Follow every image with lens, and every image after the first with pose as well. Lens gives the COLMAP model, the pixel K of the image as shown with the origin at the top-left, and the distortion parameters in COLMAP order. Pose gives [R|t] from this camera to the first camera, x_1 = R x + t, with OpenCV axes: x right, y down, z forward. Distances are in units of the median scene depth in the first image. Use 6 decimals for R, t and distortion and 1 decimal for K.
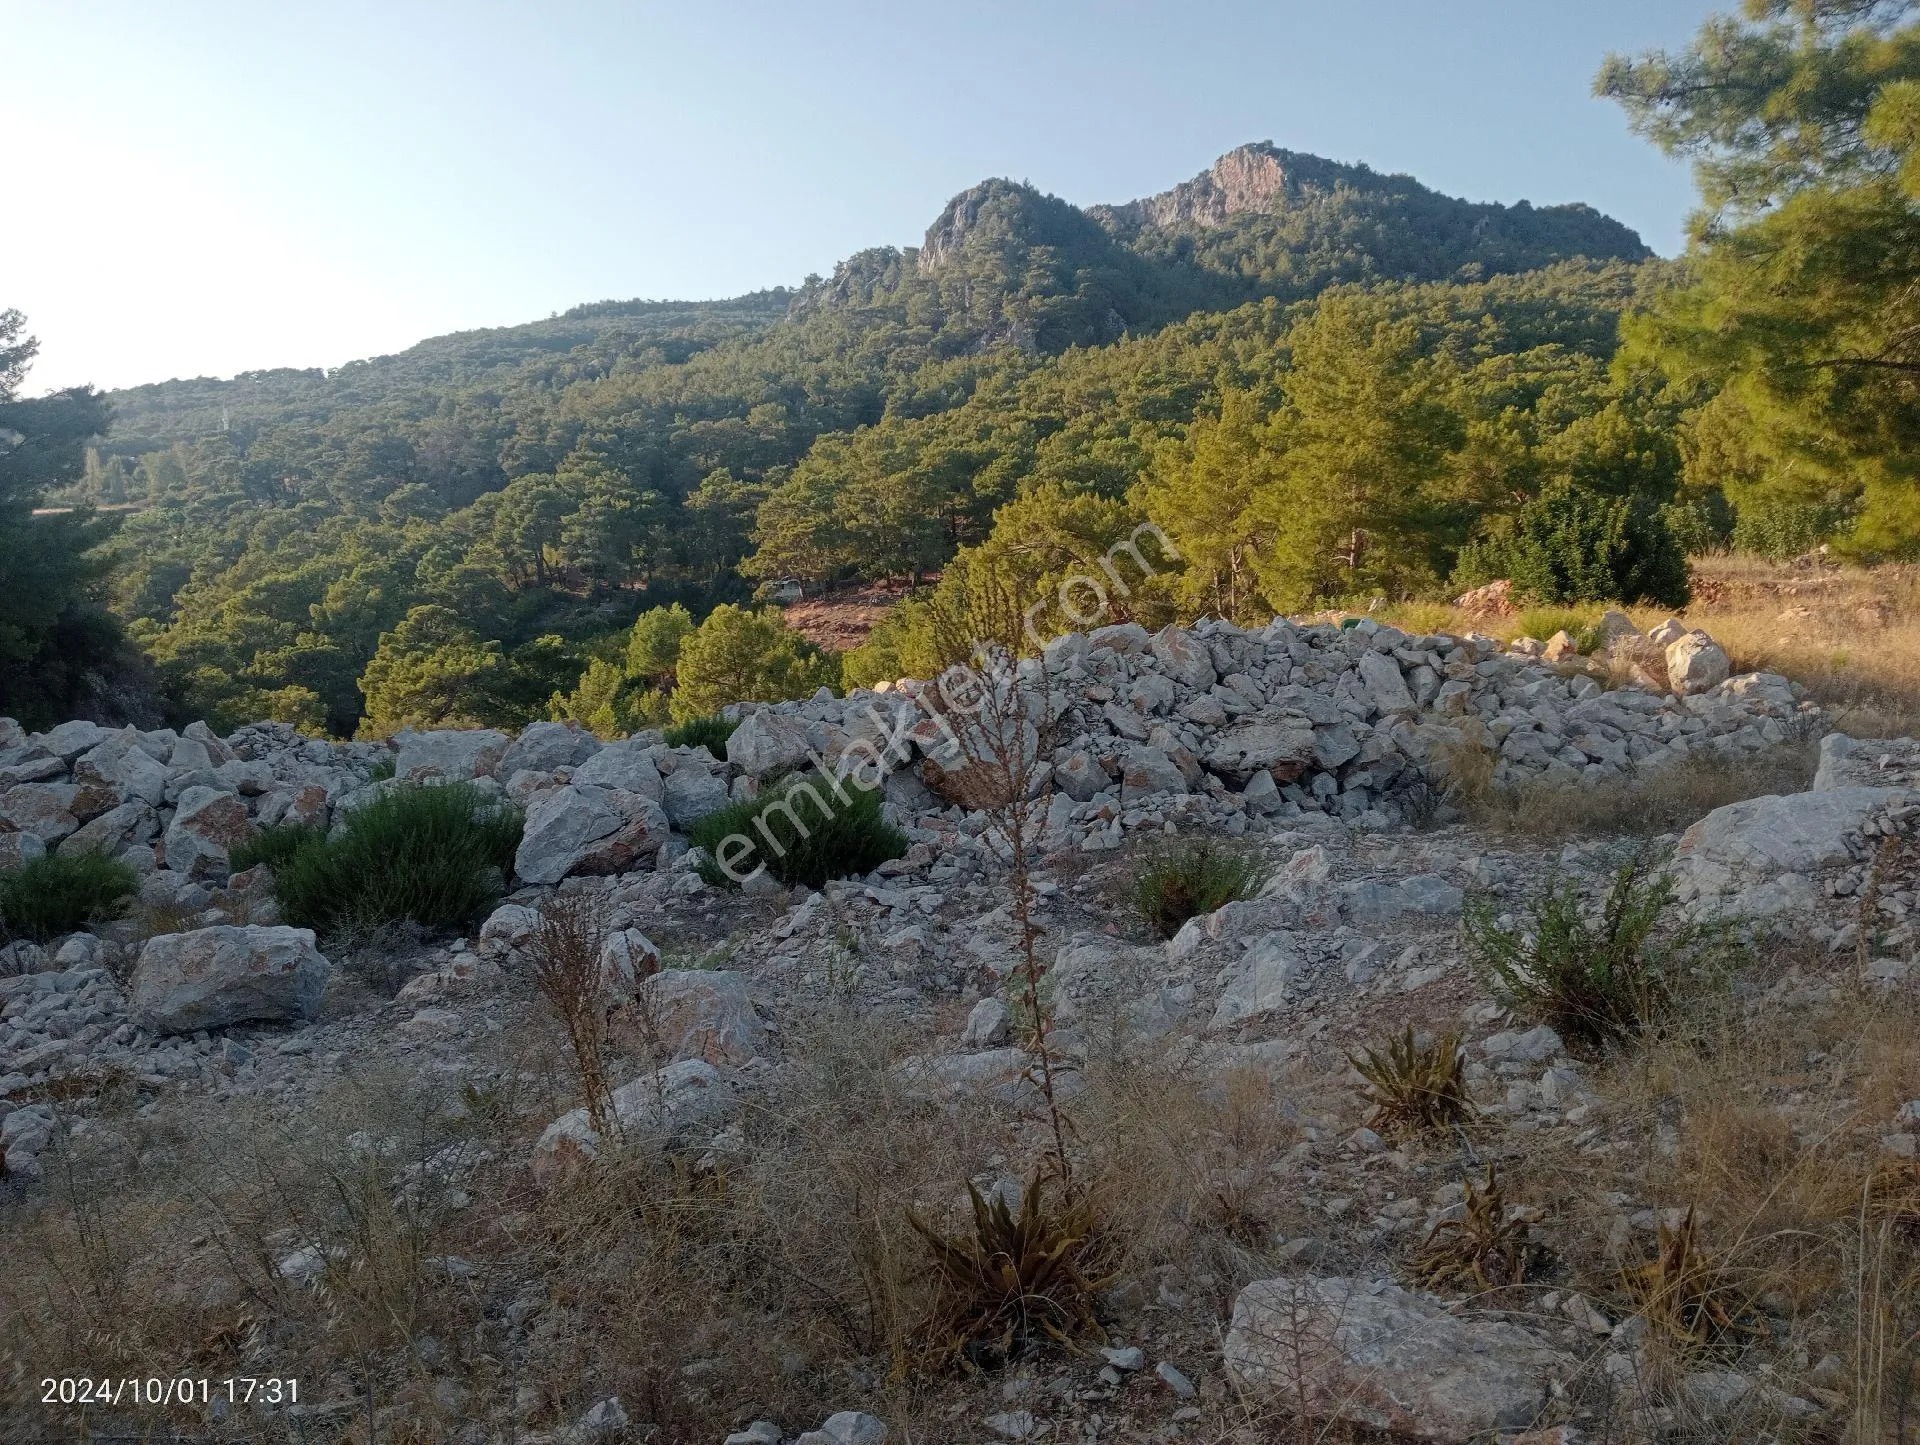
lens RADIAL K [[1505.4, 0, 972.1], [0, 1505.4, 757.8], [0, 0, 1]] dist [0.091178, -0.168370]
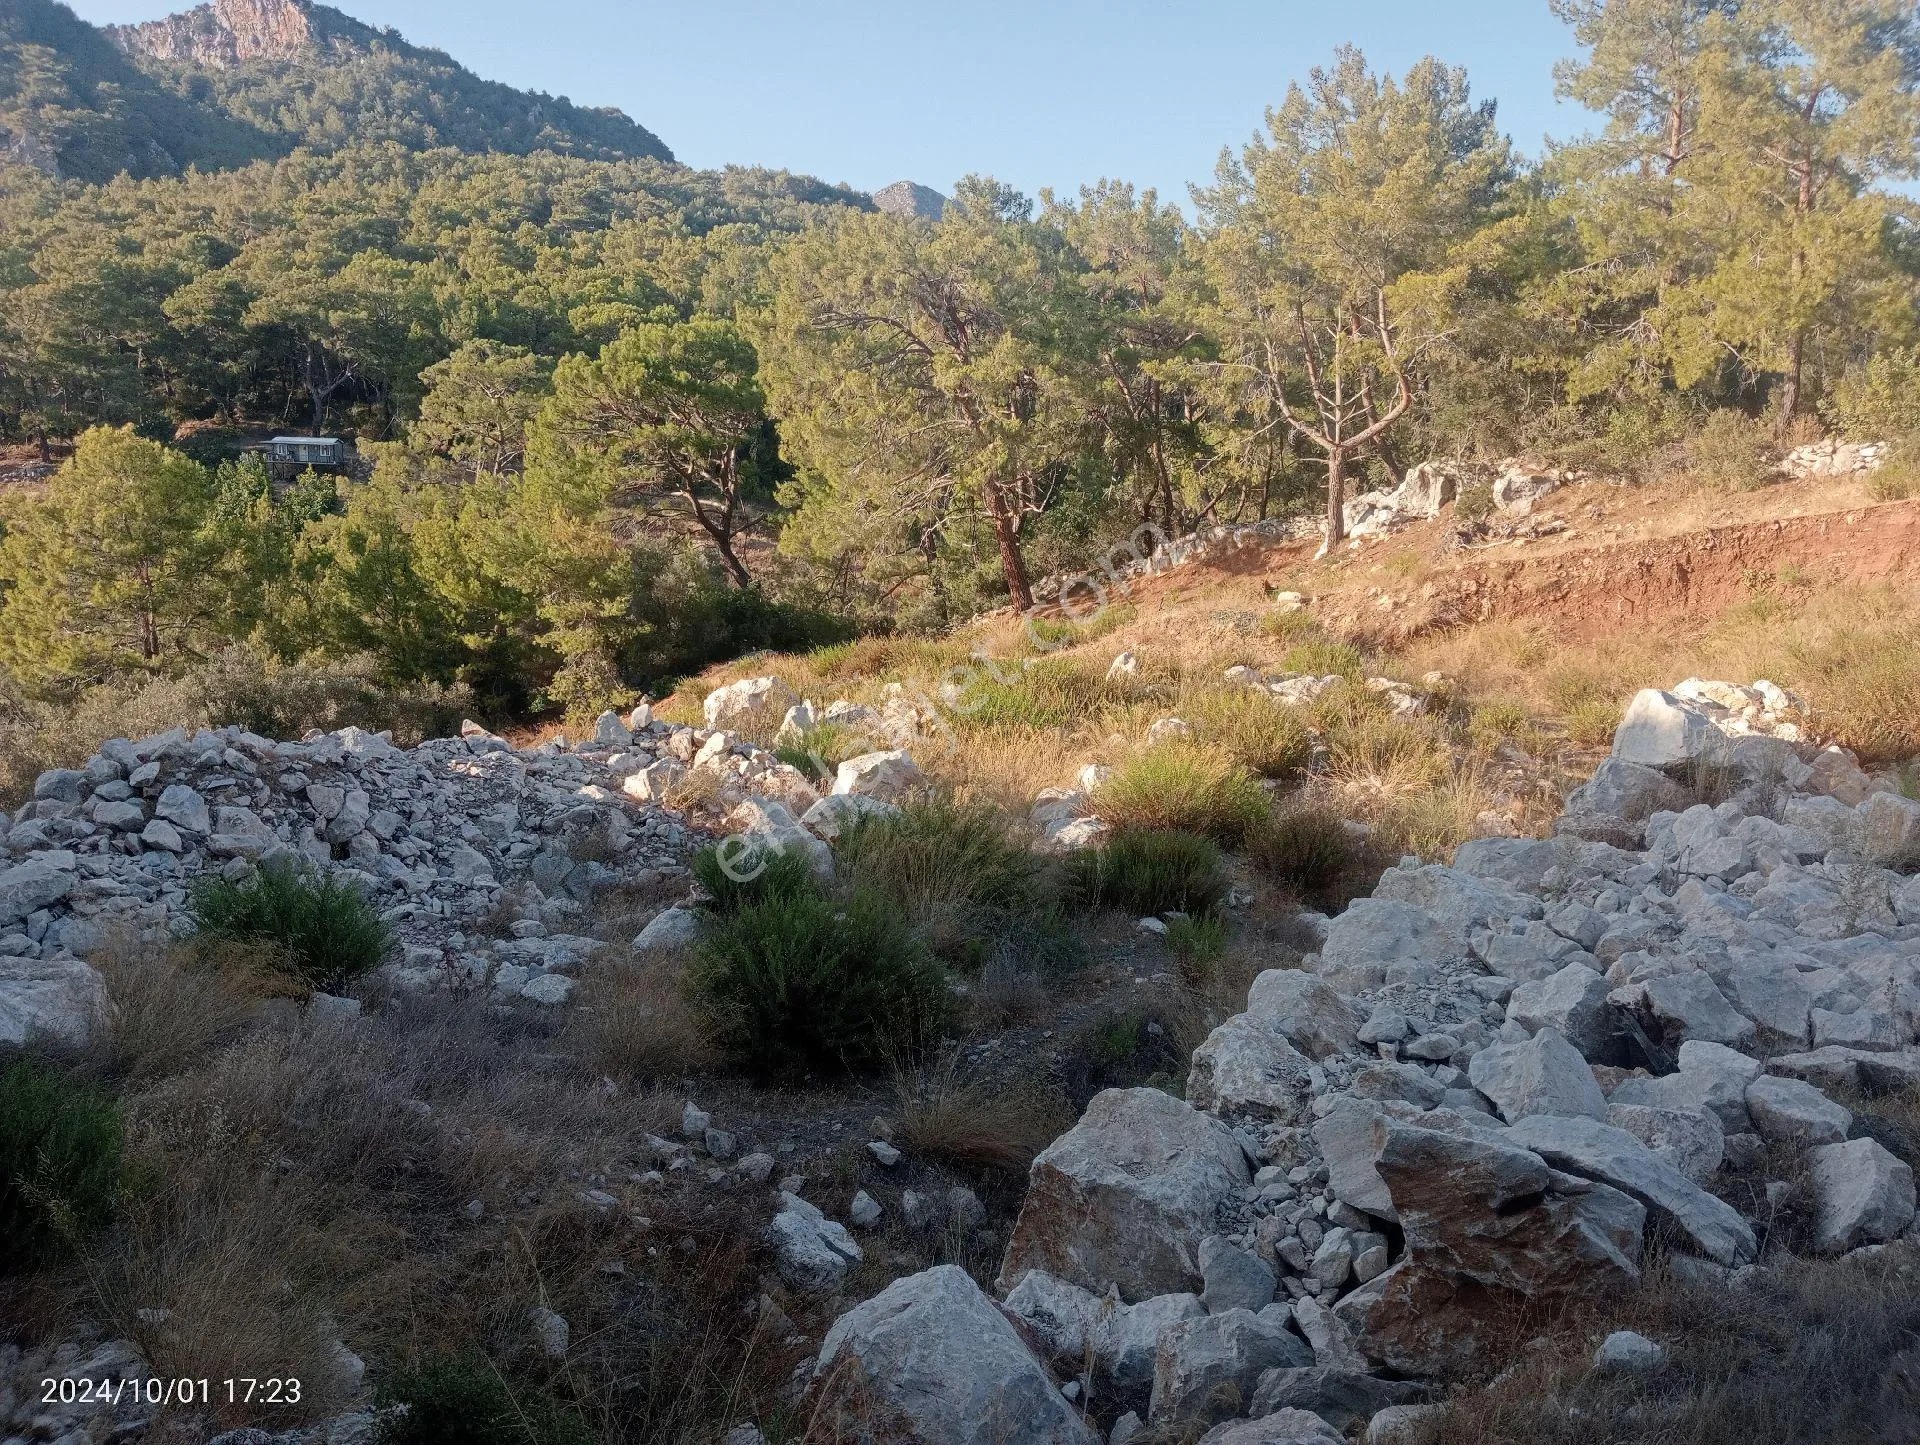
lens RADIAL K [[1505.4, 0, 956.1], [0, 1505.4, 727.8], [0, 0, 1]] dist [0.091178, -0.168370]
pose [[0.812489, -0.087222, 0.576415, -0.109146], [0.066654, 0.996159, 0.056784, -0.004094], [-0.579154, -0.007716, 0.815182, 0.187074]]
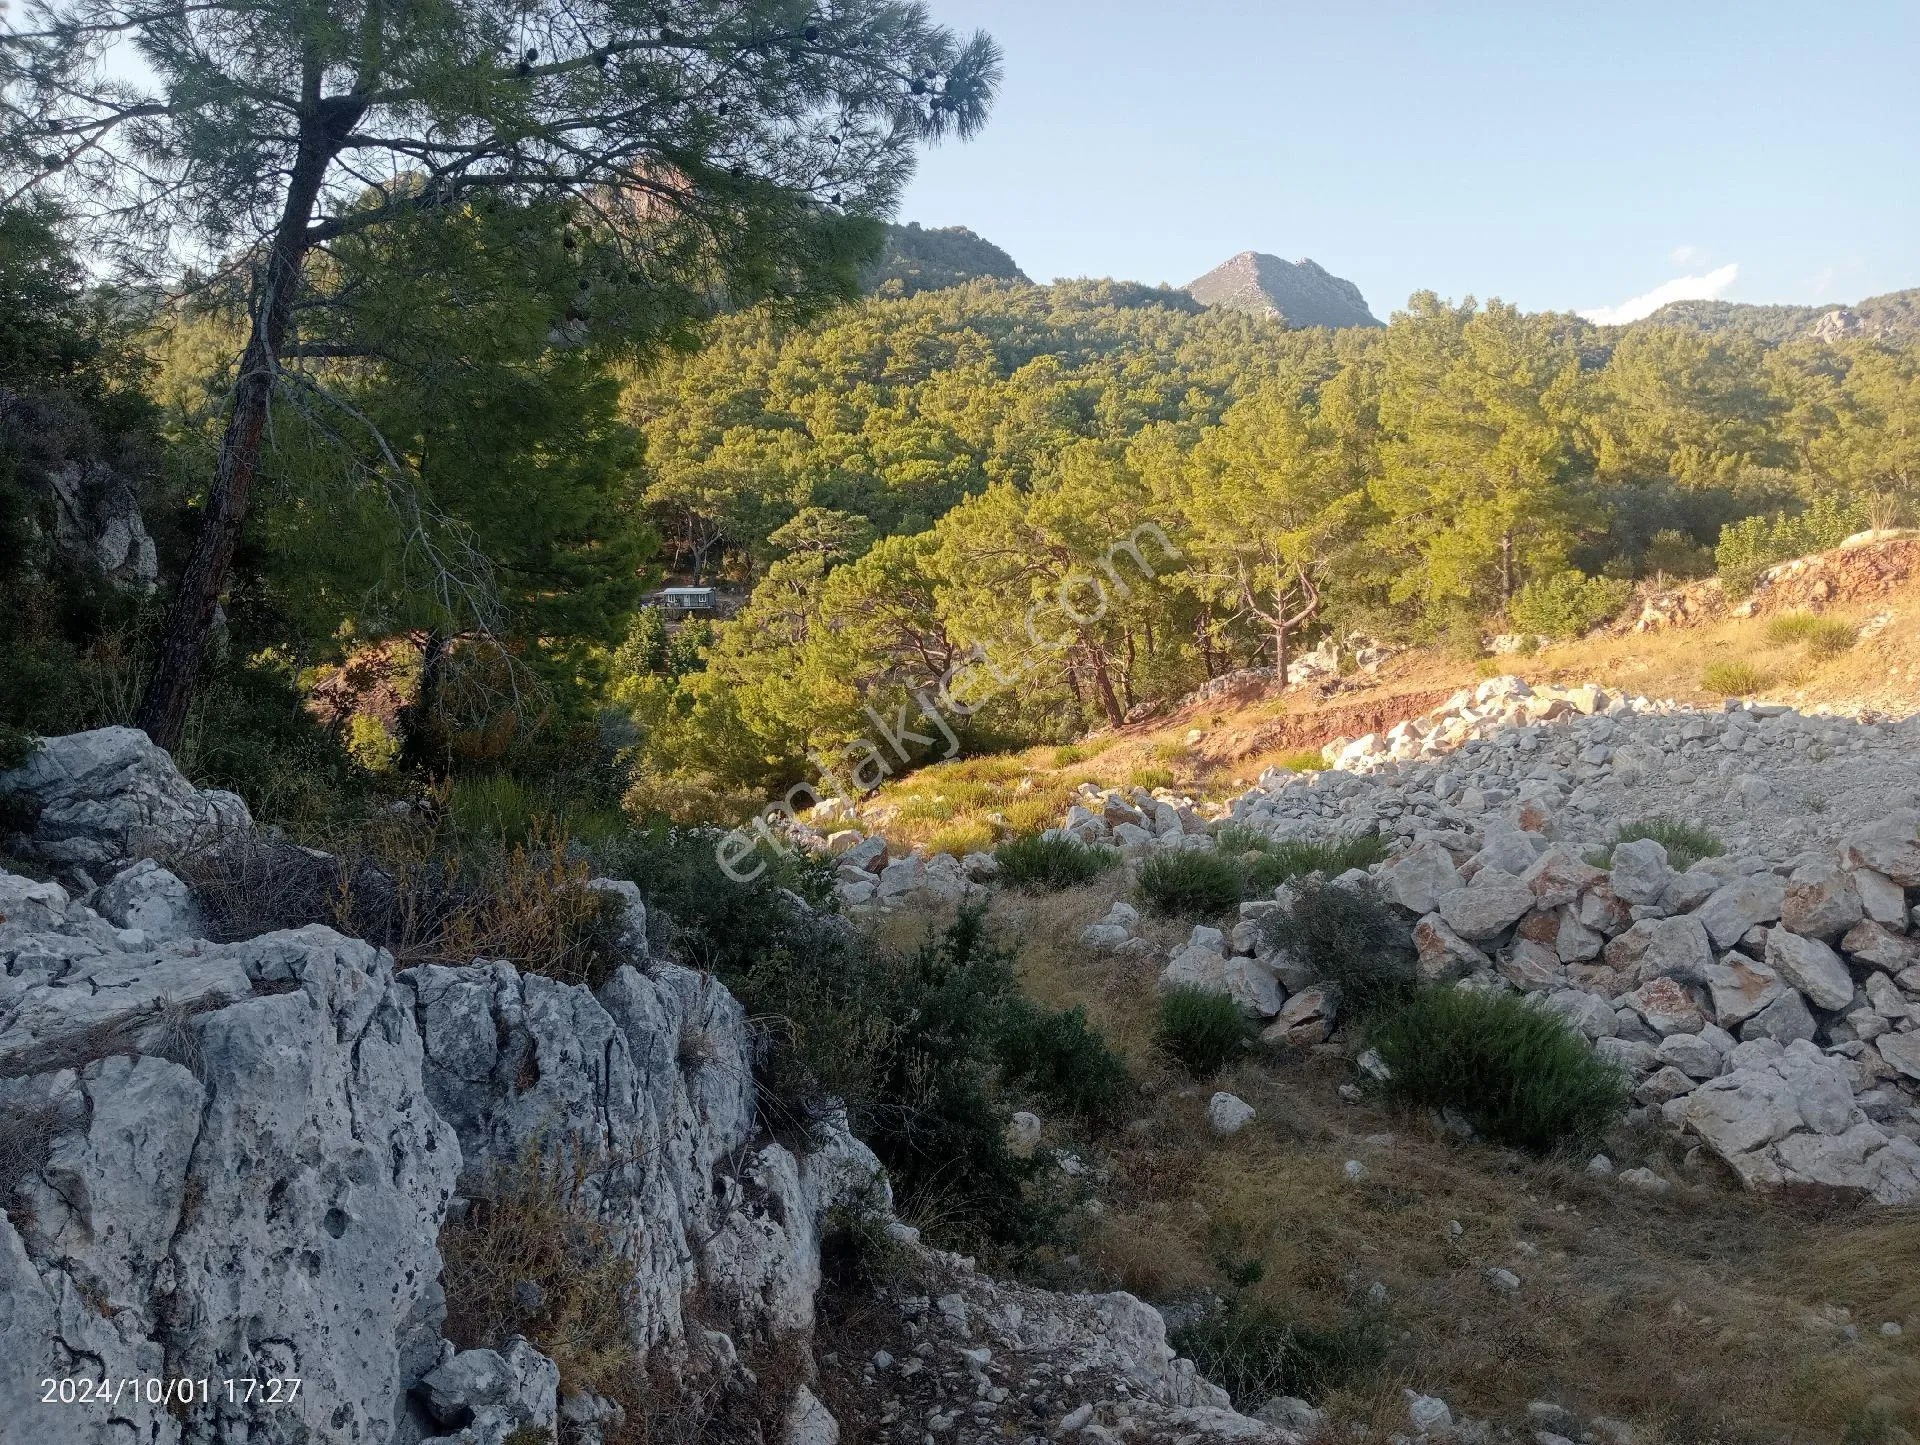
lens RADIAL K [[1505.4, 0, 960.9], [0, 1505.4, 735.8], [0, 0, 1]] dist [0.091178, -0.168370]
pose [[0.922897, -0.089122, 0.374591, -0.130590], [0.096701, 0.995312, -0.001443, -0.009988], [-0.372707, 0.037555, 0.927189, 0.052334]]
